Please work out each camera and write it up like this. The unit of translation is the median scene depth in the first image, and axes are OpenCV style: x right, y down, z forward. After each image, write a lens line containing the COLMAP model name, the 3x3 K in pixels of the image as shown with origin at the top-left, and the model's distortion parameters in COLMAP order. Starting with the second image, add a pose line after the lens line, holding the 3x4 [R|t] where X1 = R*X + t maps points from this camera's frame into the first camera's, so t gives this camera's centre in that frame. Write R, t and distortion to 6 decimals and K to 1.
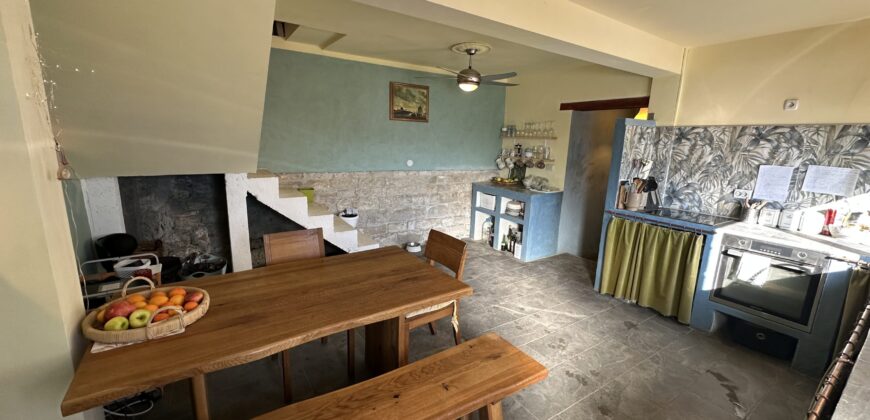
lens RADIAL K [[344.5, 0, 434.7], [0, 344.5, 209.1], [0, 0, 1]] dist [-0.001267, 0.000273]
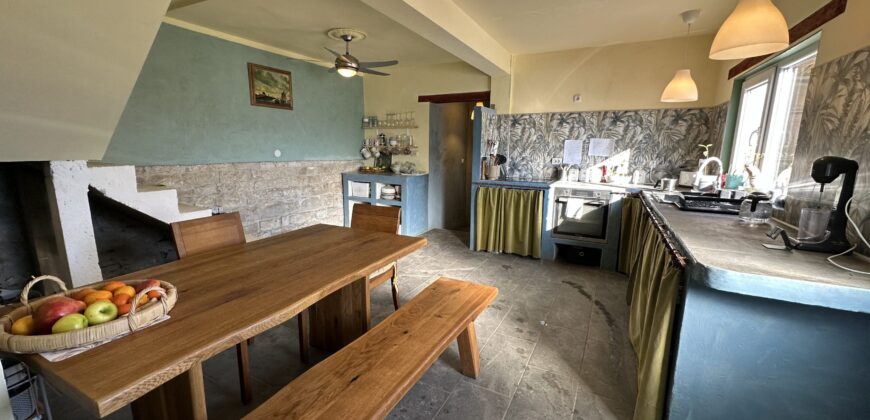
lens RADIAL K [[344.5, 0, 433.2], [0, 344.5, 209.0], [0, 0, 1]] dist [-0.001267, 0.000273]
pose [[0.876523, -0.107422, 0.469220, -0.216059], [0.112508, 0.993501, 0.017278, 0.062851], [-0.468026, 0.037646, 0.882912, -0.007499]]
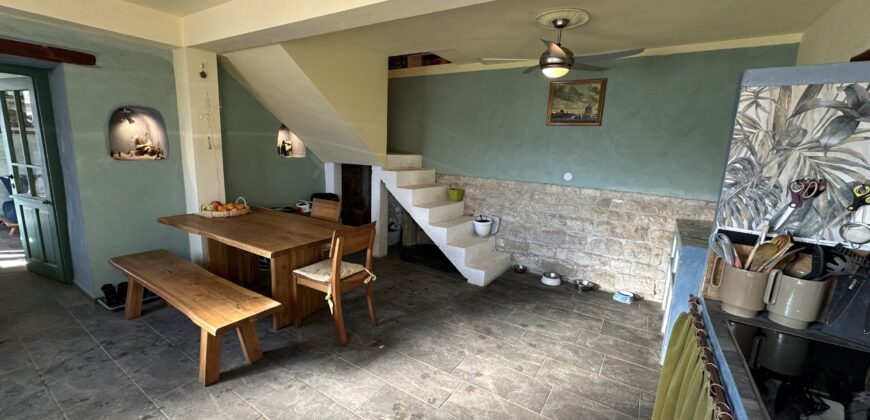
lens RADIAL K [[344.5, 0, 435.0], [0, 344.5, 210.1], [0, 0, 1]] dist [-0.001267, 0.000273]
pose [[0.410710, 0.149194, -0.899477, 0.753245], [-0.212293, 0.975055, 0.064795, -0.059494], [0.886707, 0.164341, 0.432138, 0.530323]]
